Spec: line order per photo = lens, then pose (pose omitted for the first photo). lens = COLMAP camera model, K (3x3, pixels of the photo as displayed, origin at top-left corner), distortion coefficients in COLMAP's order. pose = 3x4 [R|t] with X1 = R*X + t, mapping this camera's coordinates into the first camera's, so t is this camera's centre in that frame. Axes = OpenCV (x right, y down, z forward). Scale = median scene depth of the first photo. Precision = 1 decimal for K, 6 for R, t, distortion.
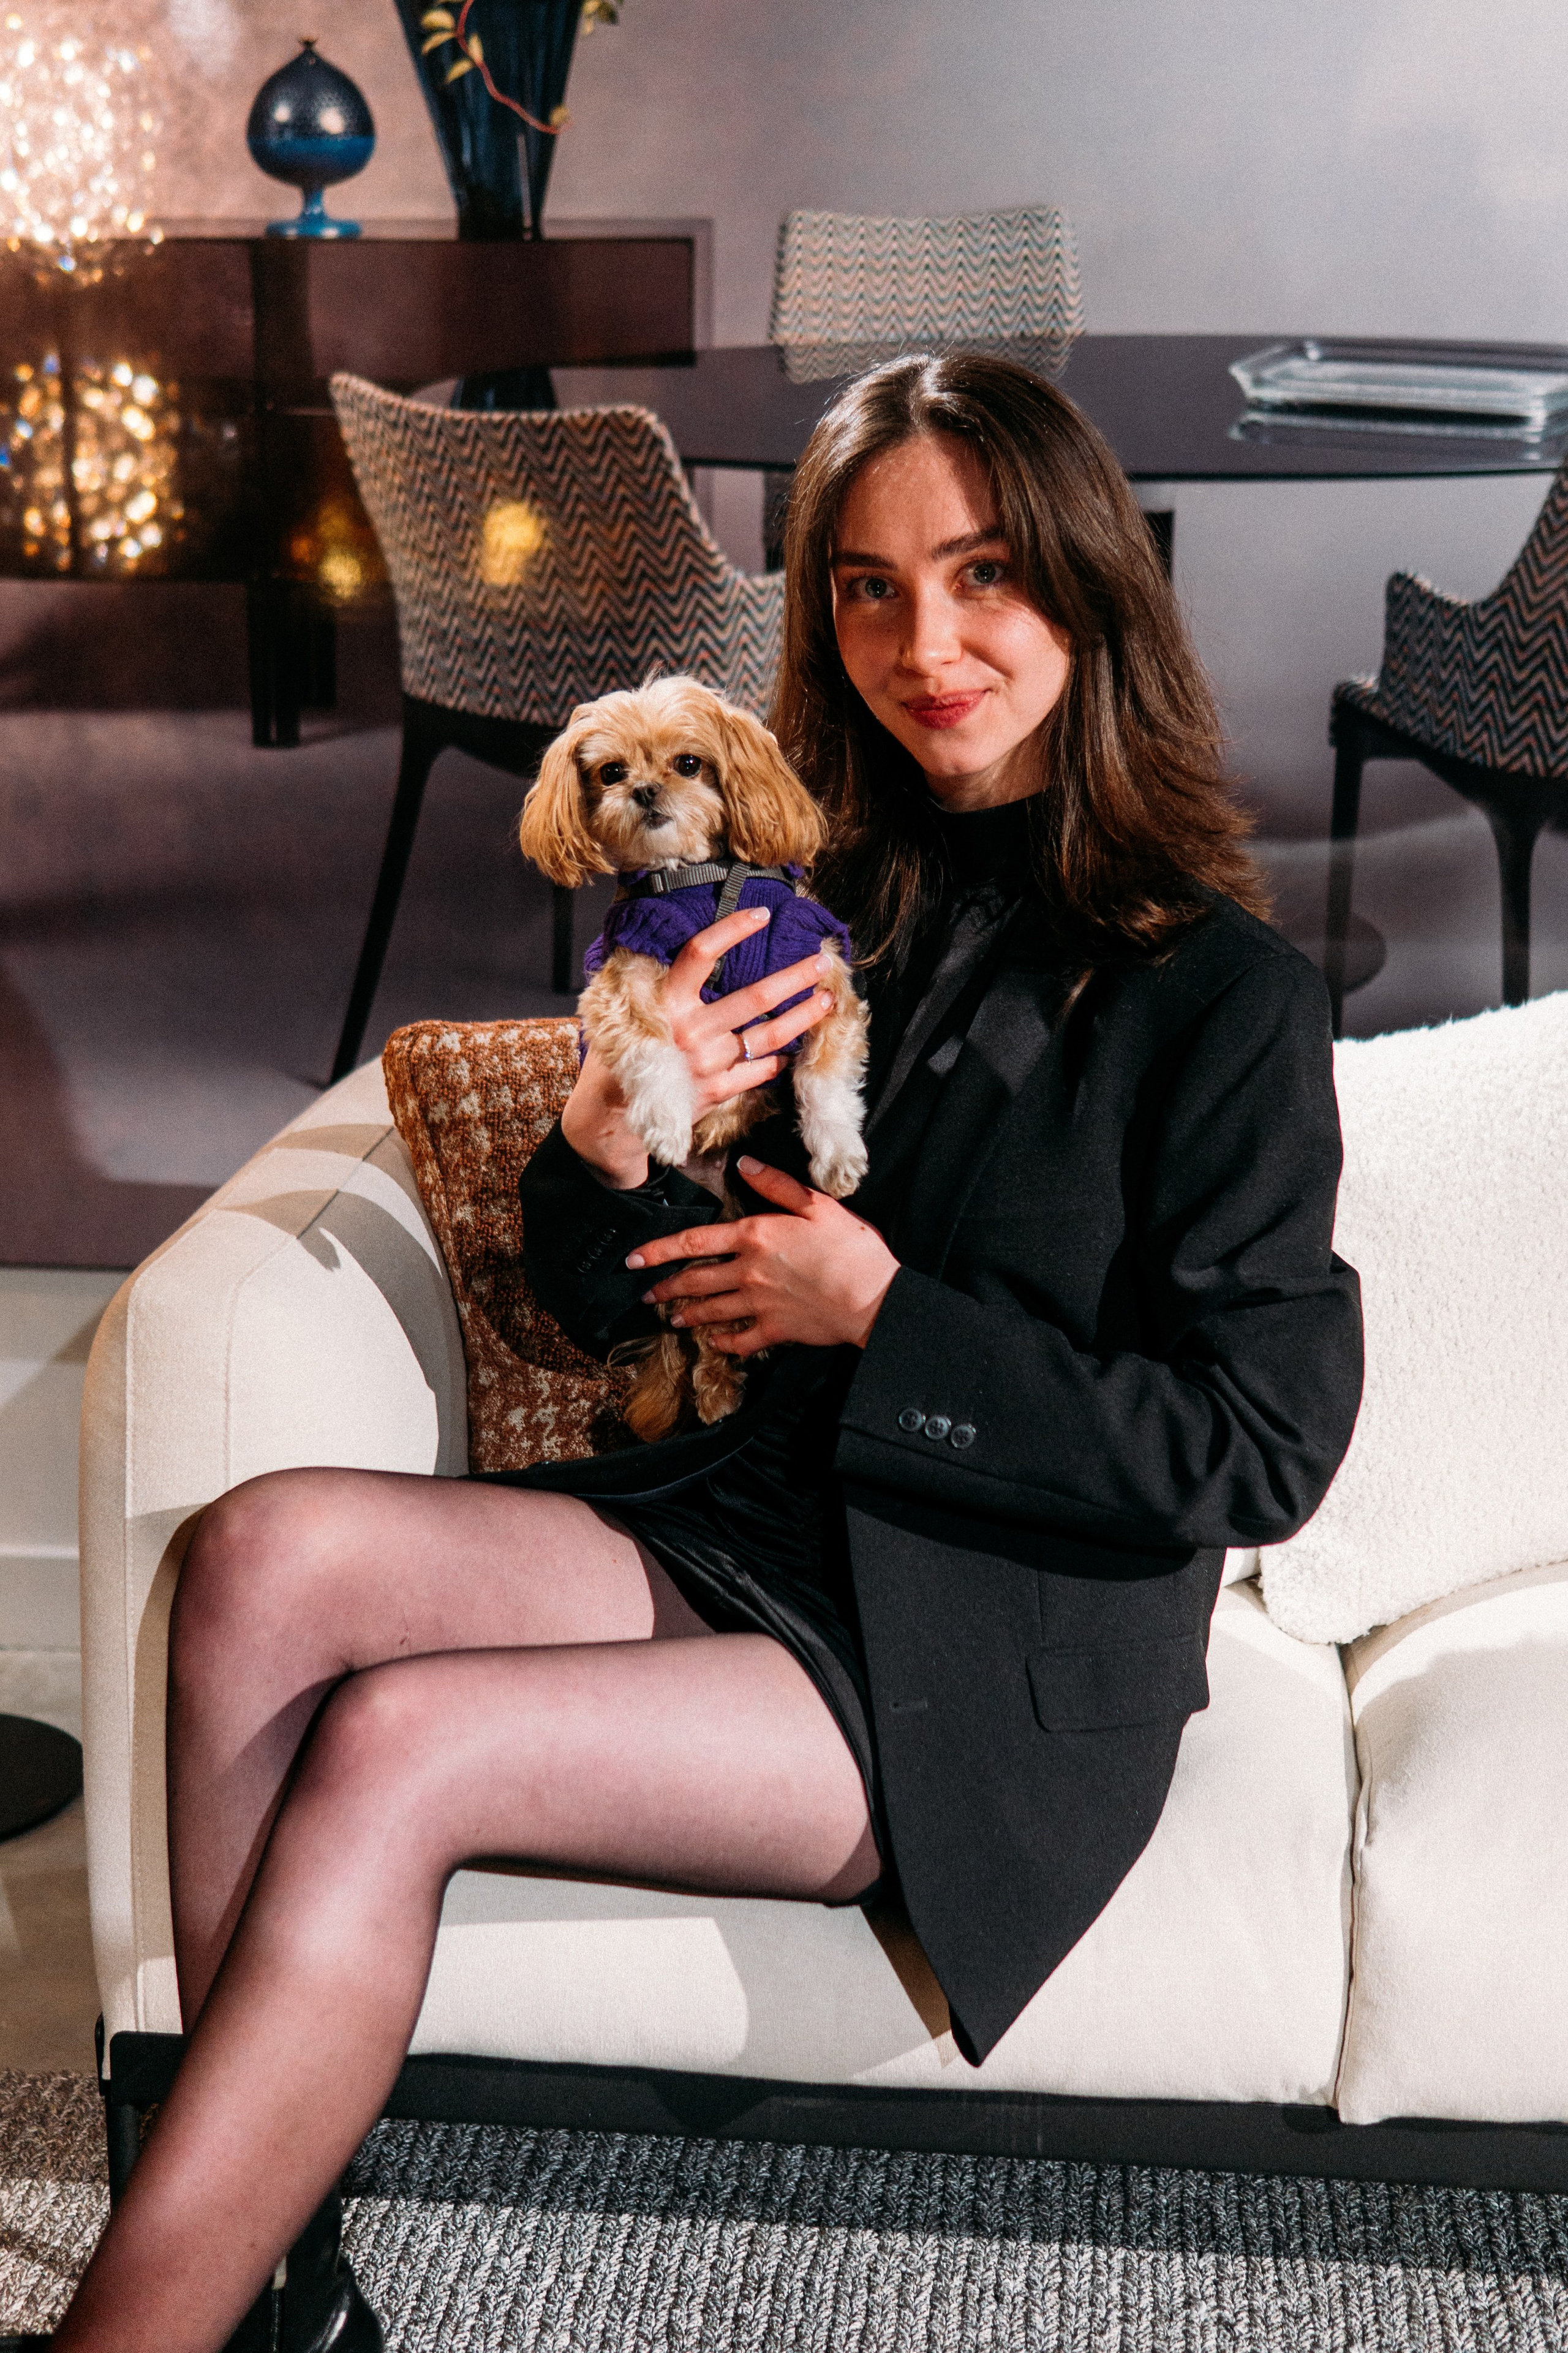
lens RADIAL K [[3074.6, 0, 772.9], [0, 3074.6, 1141.3], [0, 0, 1]] dist [0.012031, 0.122147]
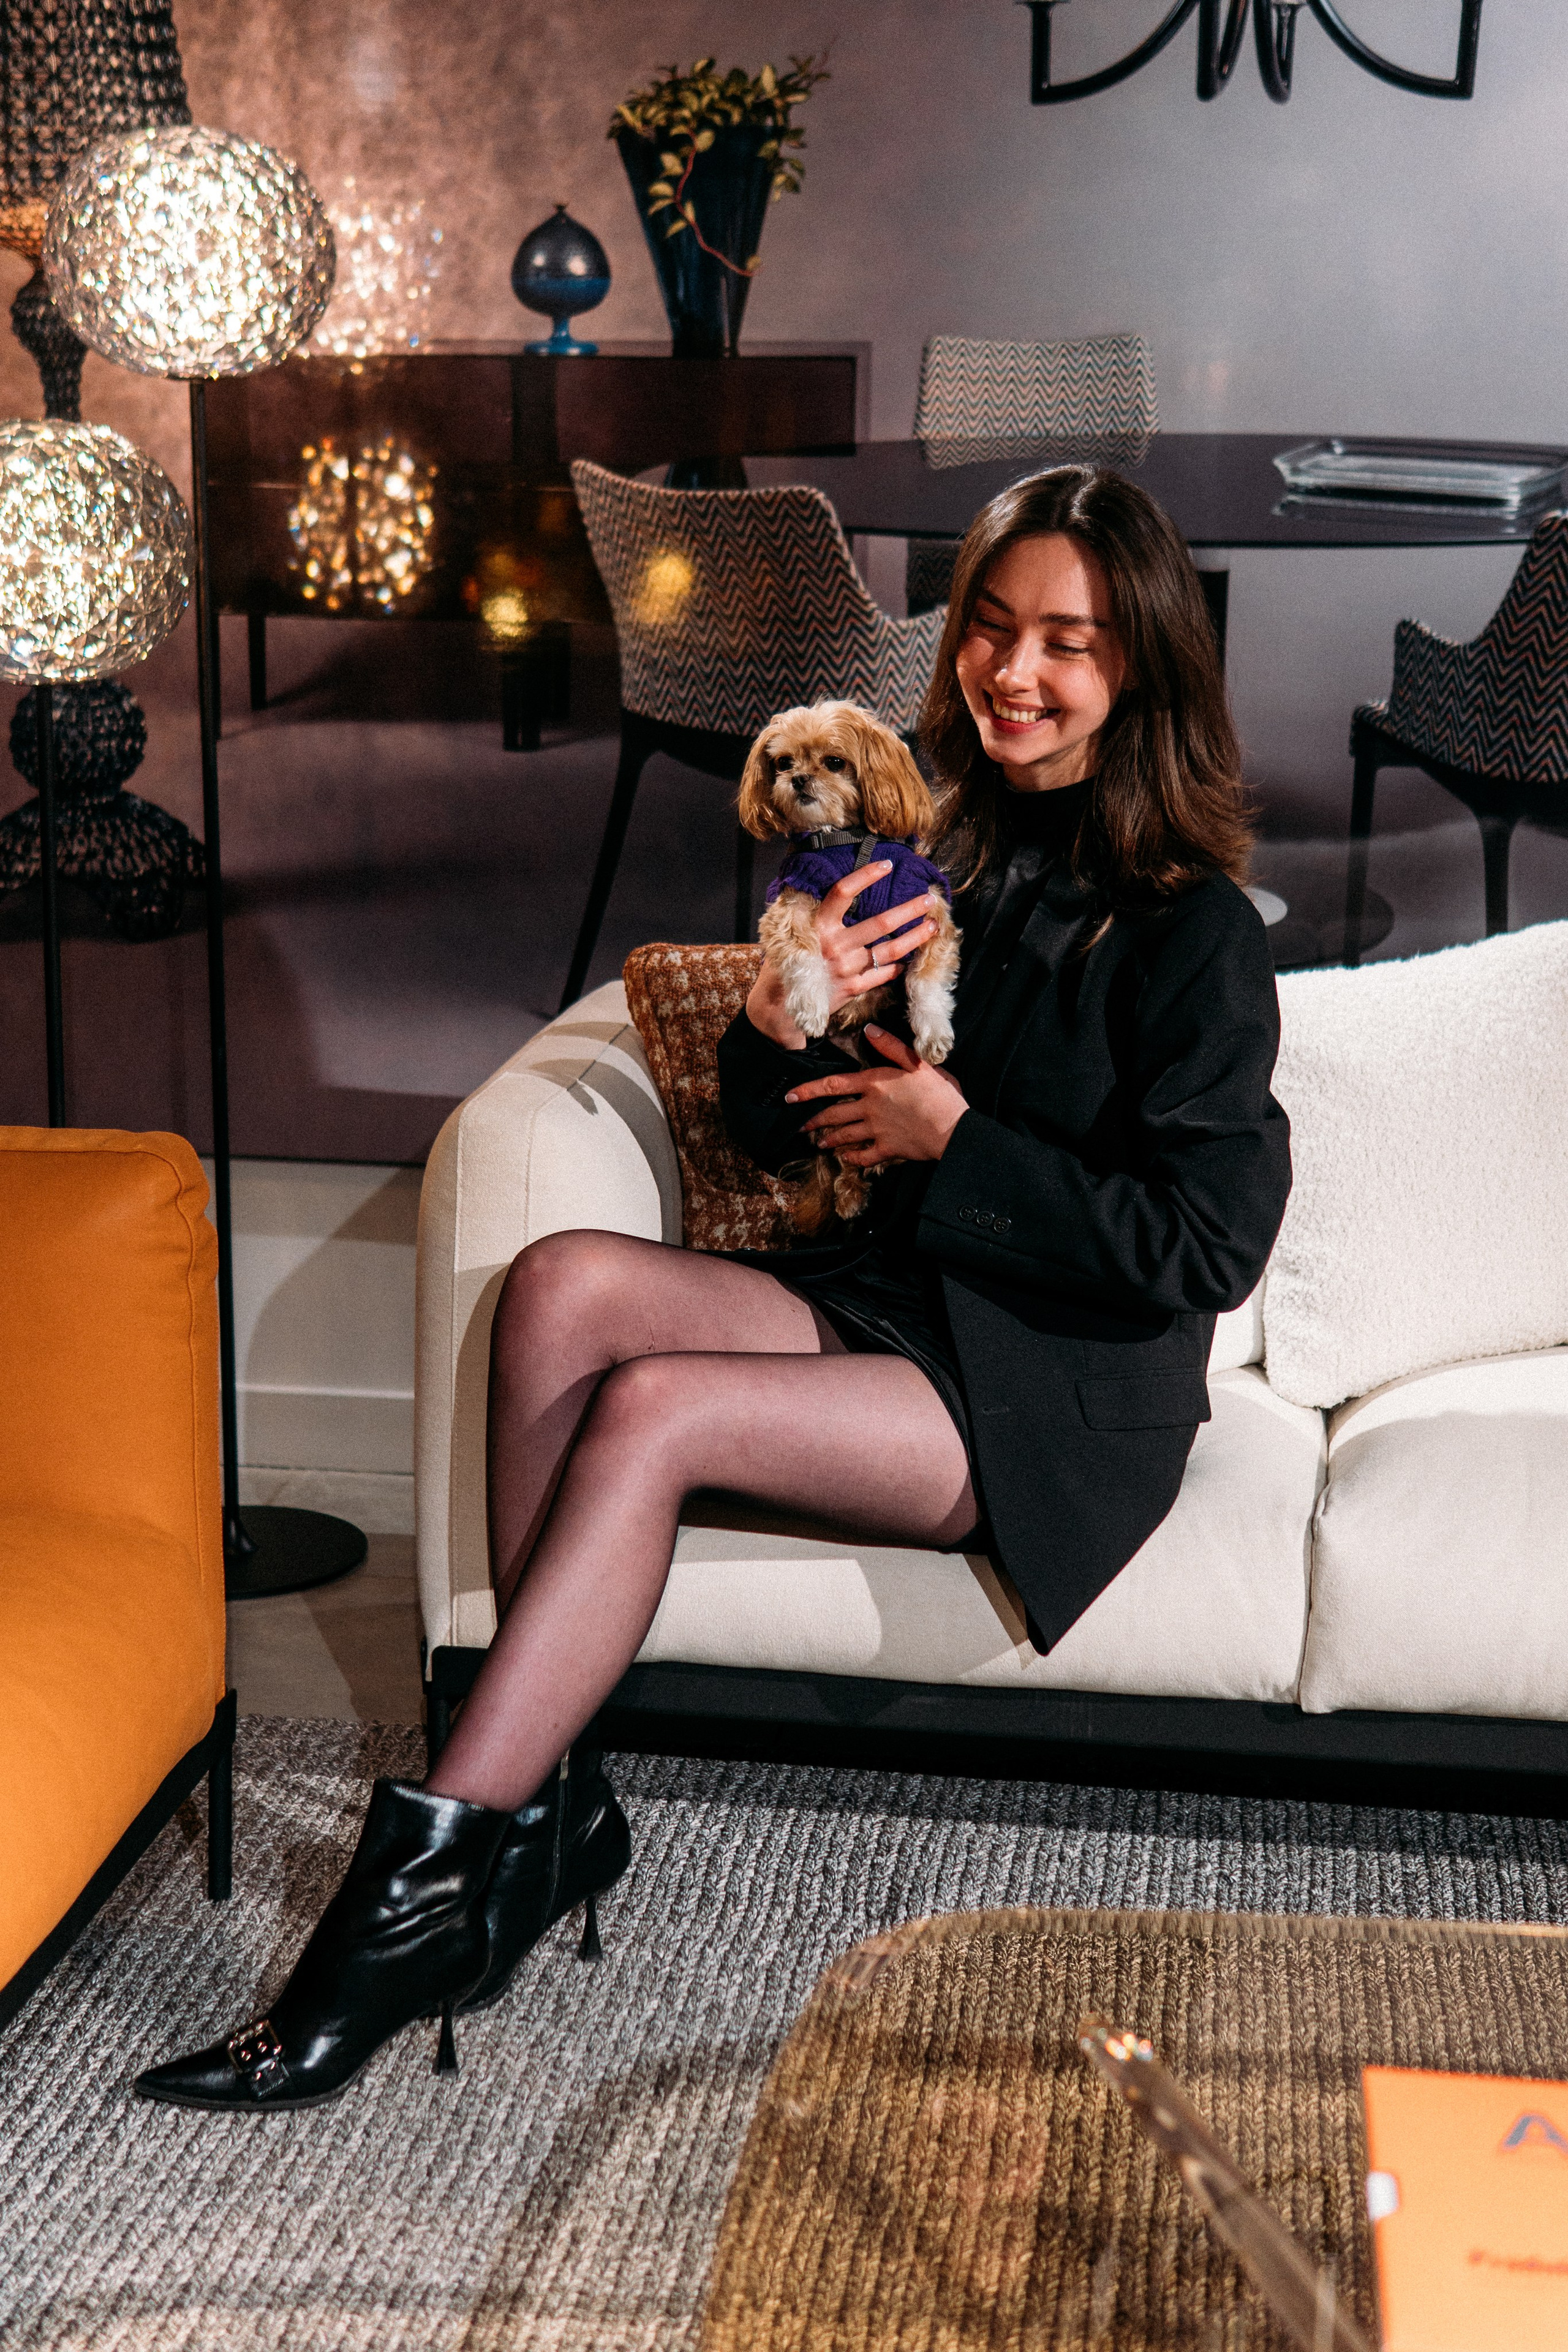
lens RADIAL K [[3217.8, 0, 784.0], [0, 3217.8, 1176.0], [0, 0, 1]] dist [0.002598, 0.158161]
pose [[0.999281, 0.013547, -0.035418, -0.003504], [-0.013895, 0.999858, -0.009577, 0.063413], [0.035283, 0.010062, 0.999327, -0.348214]]
